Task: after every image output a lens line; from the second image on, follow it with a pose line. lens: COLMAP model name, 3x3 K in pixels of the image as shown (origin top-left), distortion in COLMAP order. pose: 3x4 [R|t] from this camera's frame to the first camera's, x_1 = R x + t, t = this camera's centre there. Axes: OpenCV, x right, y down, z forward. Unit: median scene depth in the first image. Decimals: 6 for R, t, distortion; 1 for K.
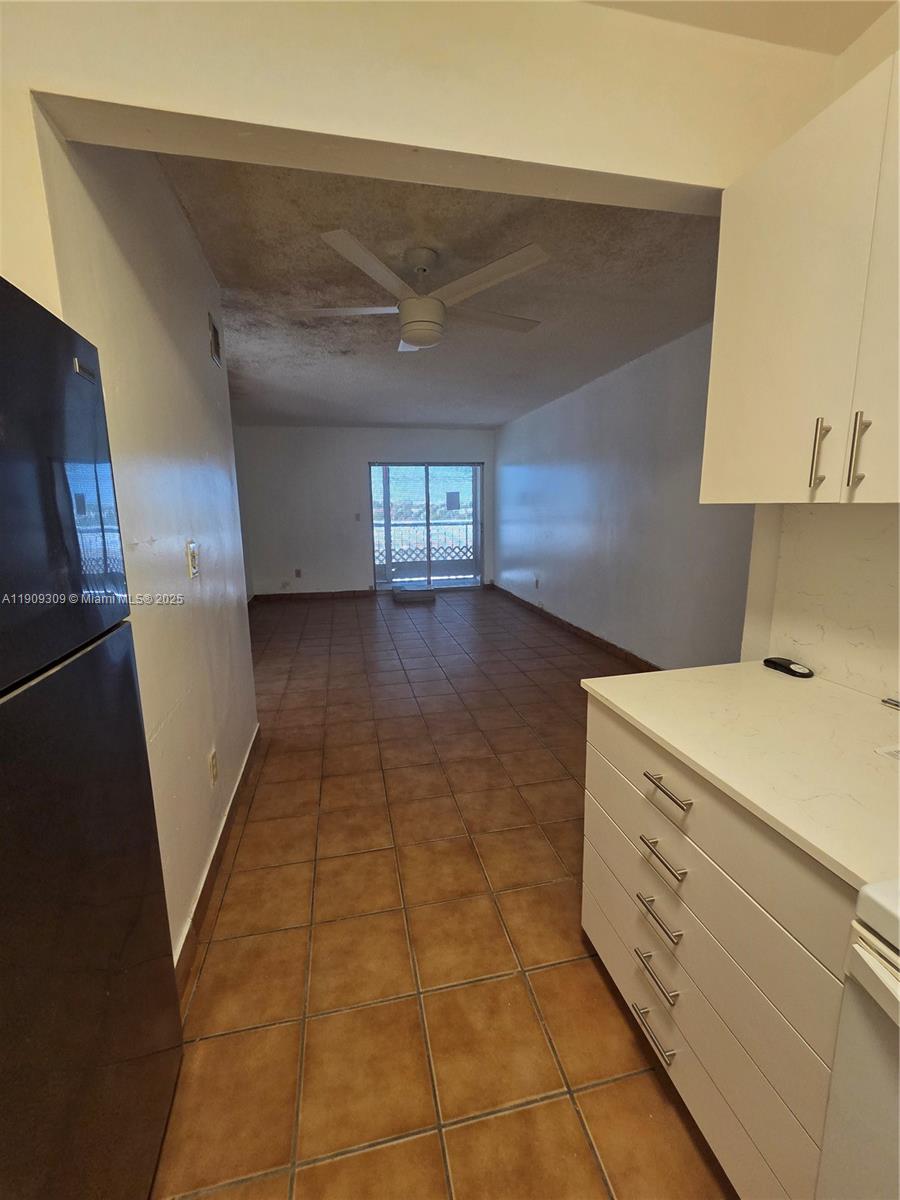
lens RADIAL K [[492.2, 0, 446.3], [0, 492.2, 595.5], [0, 0, 1]] dist [-0.003675, -0.000784]
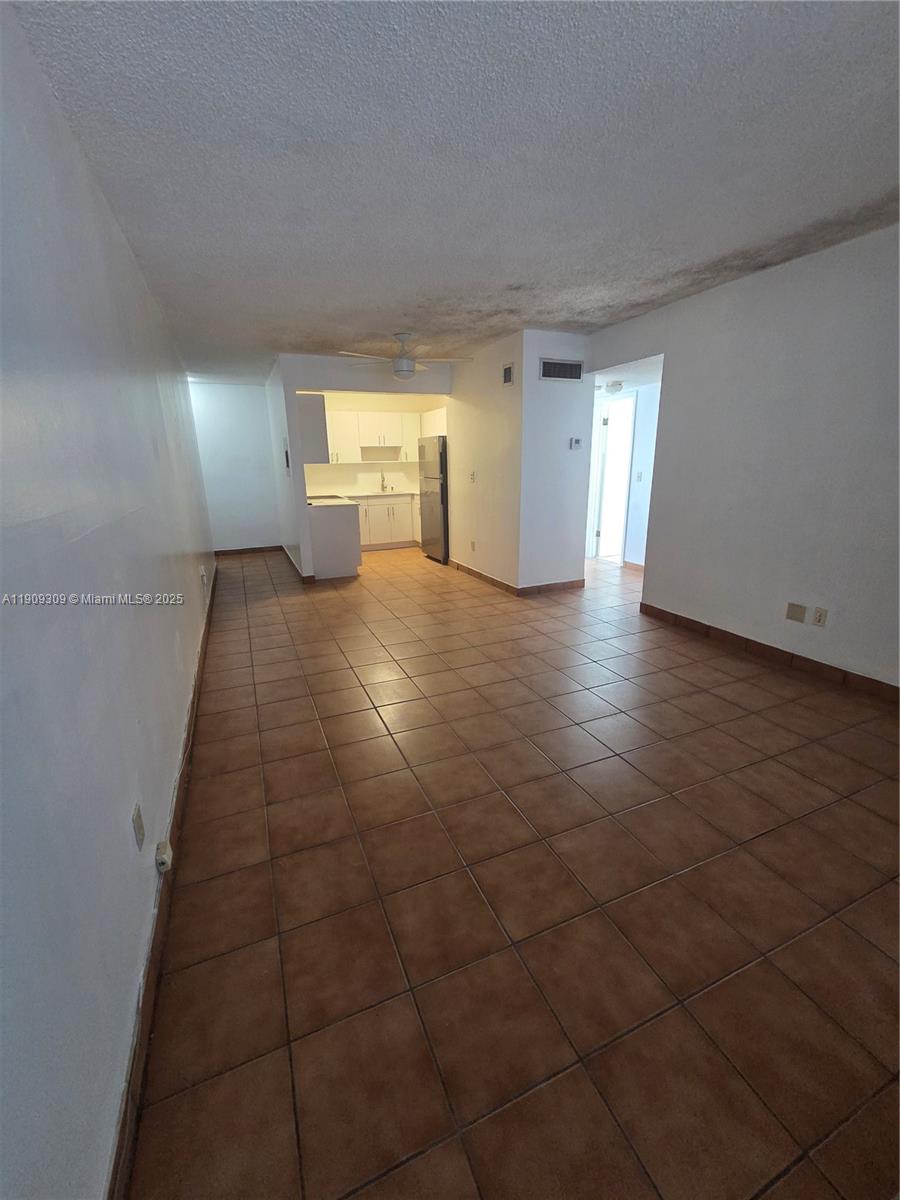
lens RADIAL K [[492.2, 0, 452.9], [0, 492.2, 600.3], [0, 0, 1]] dist [-0.003675, -0.000784]
pose [[-0.978974, 0.074886, -0.189741, 0.140674], [-0.017713, 0.895452, 0.444806, -0.390062], [0.203214, 0.438815, -0.875298, 2.126914]]
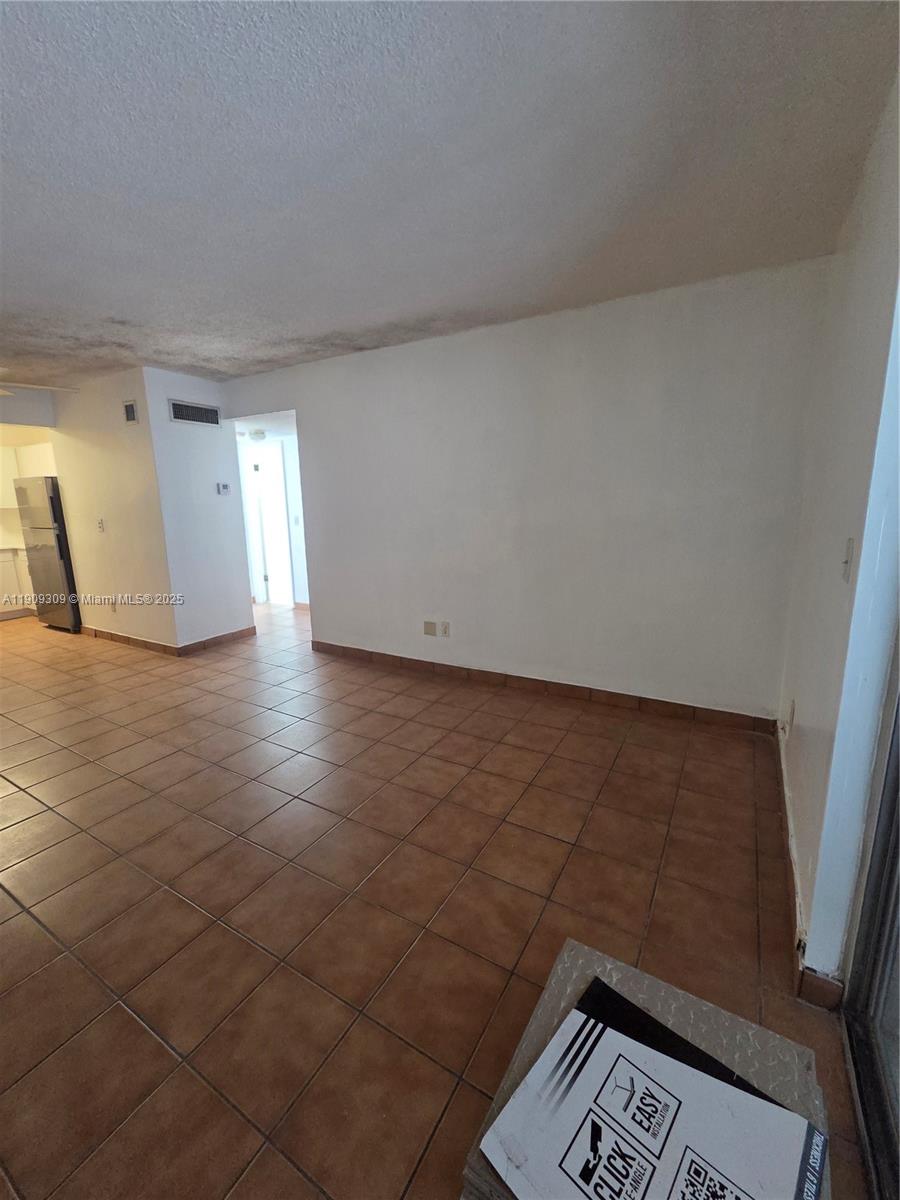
lens RADIAL K [[492.2, 0, 456.9], [0, 492.2, 598.0], [0, 0, 1]] dist [-0.003675, -0.000784]
pose [[-0.662782, 0.161913, -0.731098, 0.111042], [-0.121928, 0.939978, 0.318708, -0.401779], [0.738819, 0.300375, -0.603258, 2.161140]]
